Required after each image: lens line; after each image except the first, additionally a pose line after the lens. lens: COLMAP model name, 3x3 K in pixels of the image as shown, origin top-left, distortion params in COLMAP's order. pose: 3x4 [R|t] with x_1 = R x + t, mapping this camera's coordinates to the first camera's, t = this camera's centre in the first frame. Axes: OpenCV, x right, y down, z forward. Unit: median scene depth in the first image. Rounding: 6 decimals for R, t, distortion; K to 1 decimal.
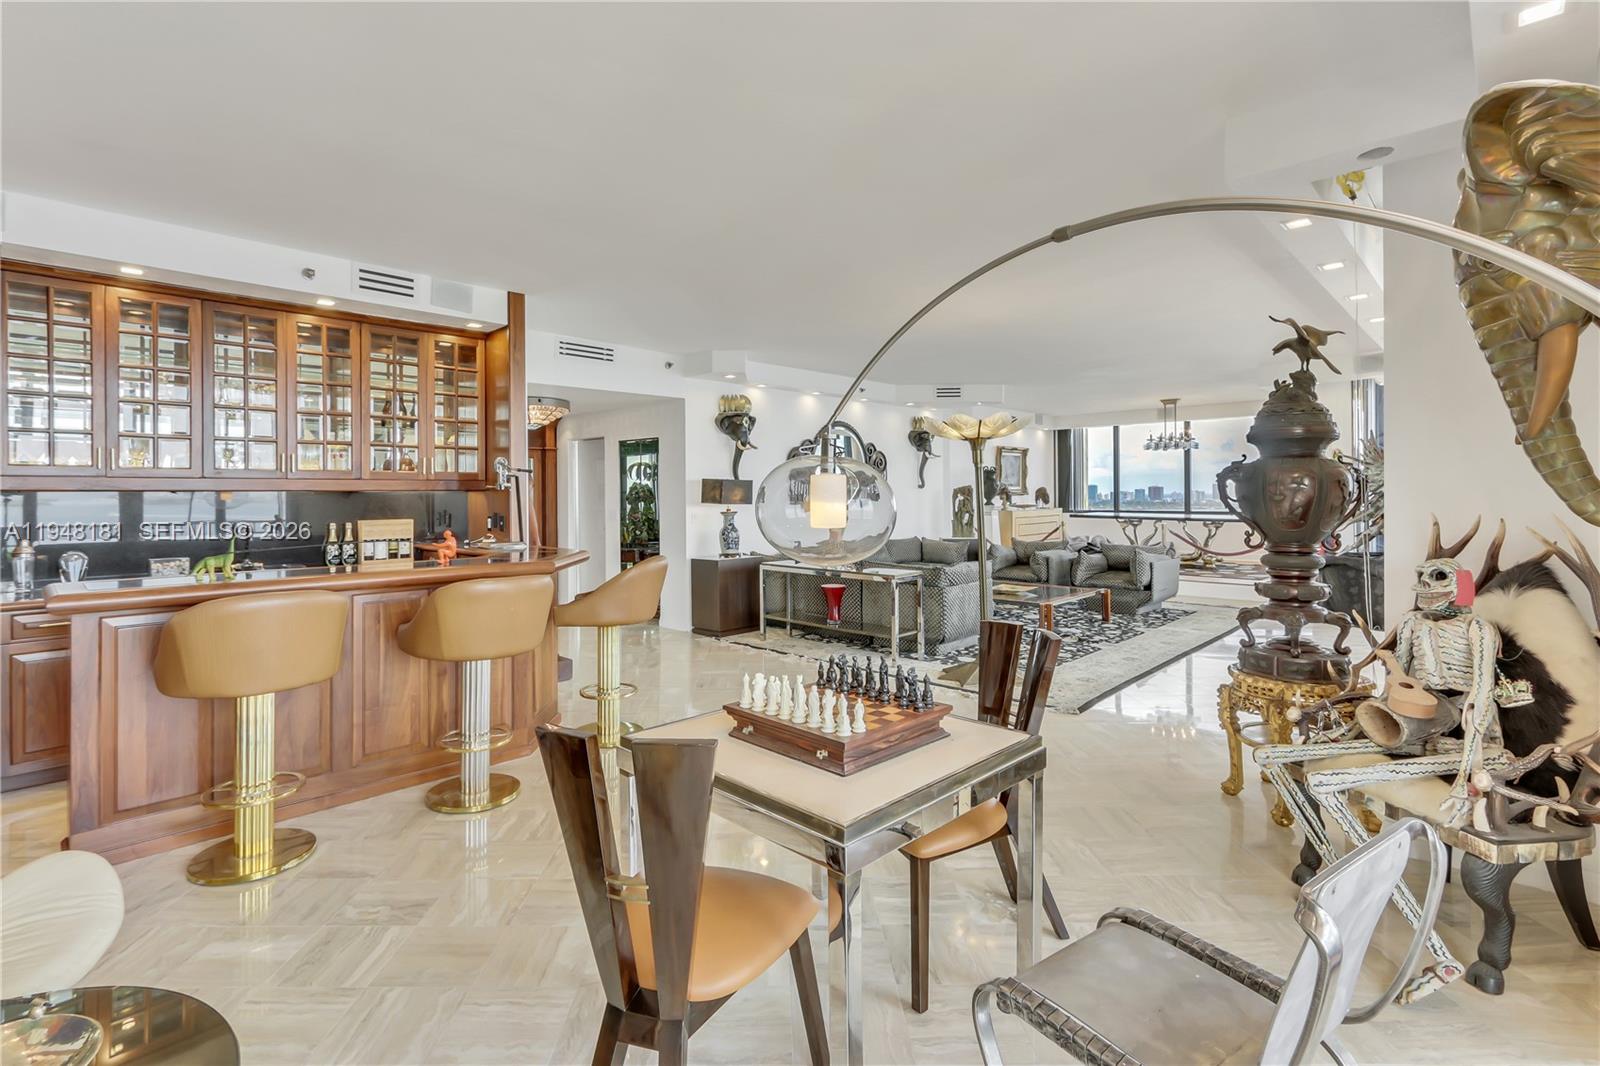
lens RADIAL K [[757.1, 0, 797.9], [0, 757.1, 477.2], [0, 0, 1]] dist [0.000551, -0.000006]
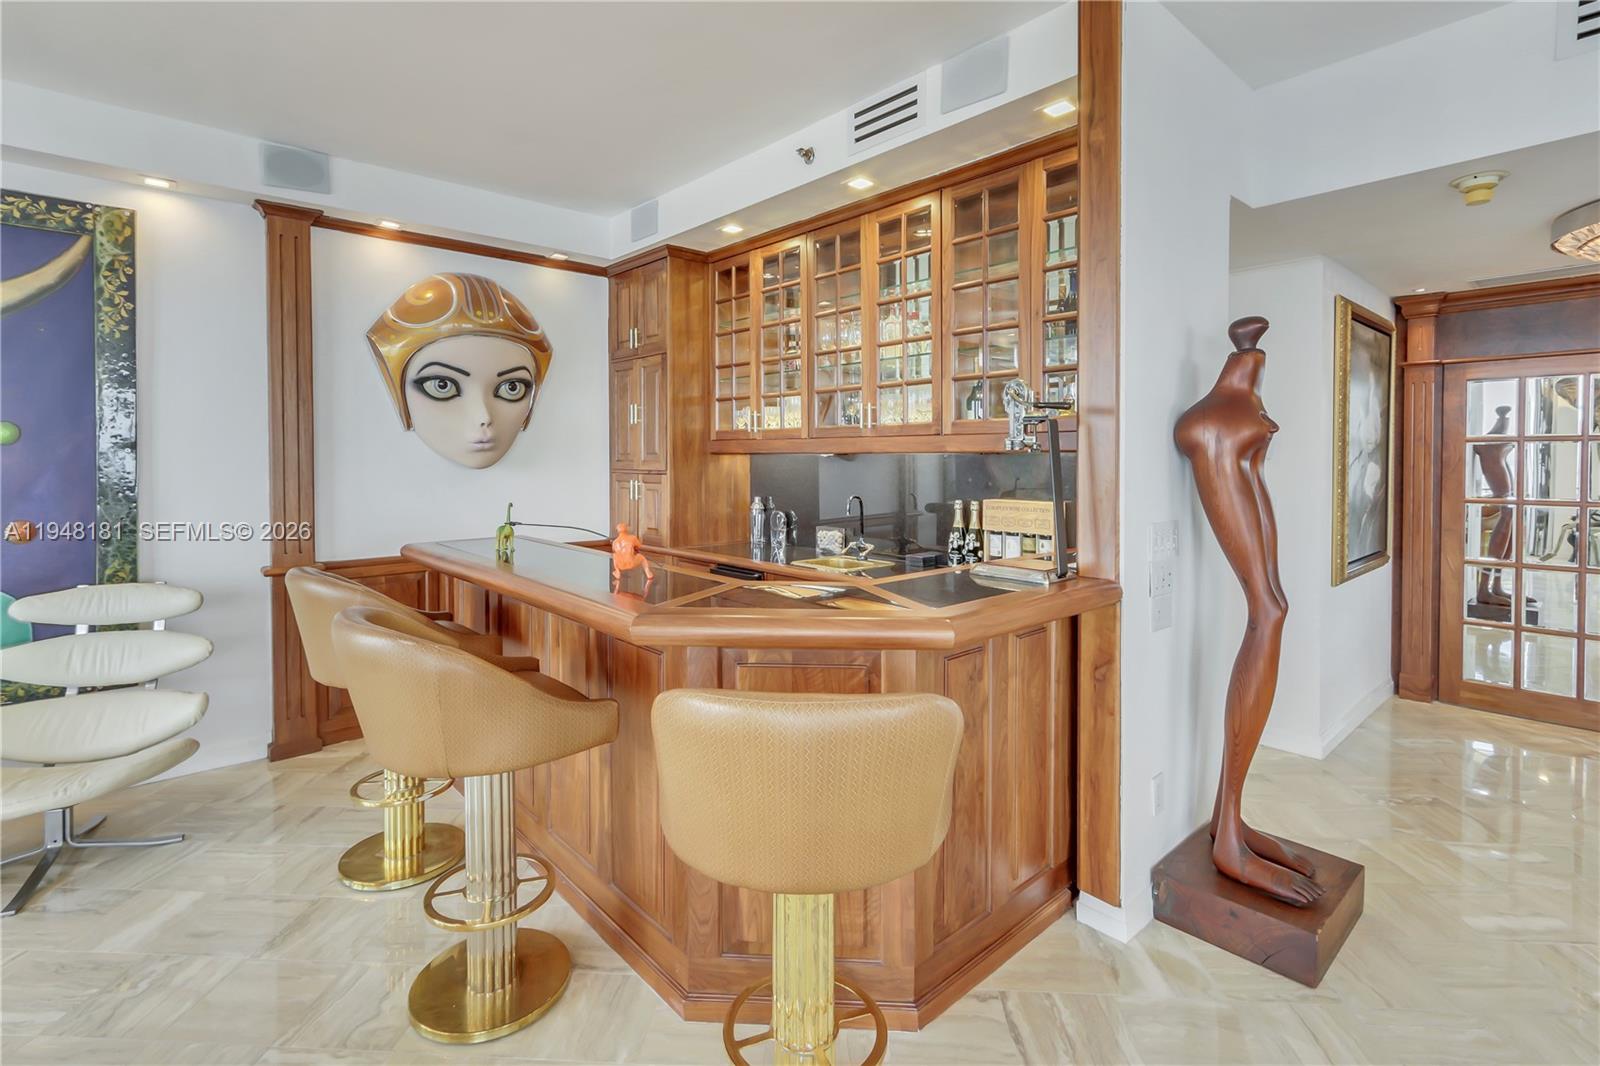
lens RADIAL K [[757.1, 0, 797.9], [0, 757.1, 477.2], [0, 0, 1]] dist [0.000551, -0.000006]
pose [[-0.081509, 0.029172, -0.996246, 0.079168], [0.015196, 0.999492, 0.028023, 0.018340], [0.996557, -0.012855, -0.081911, 0.912290]]
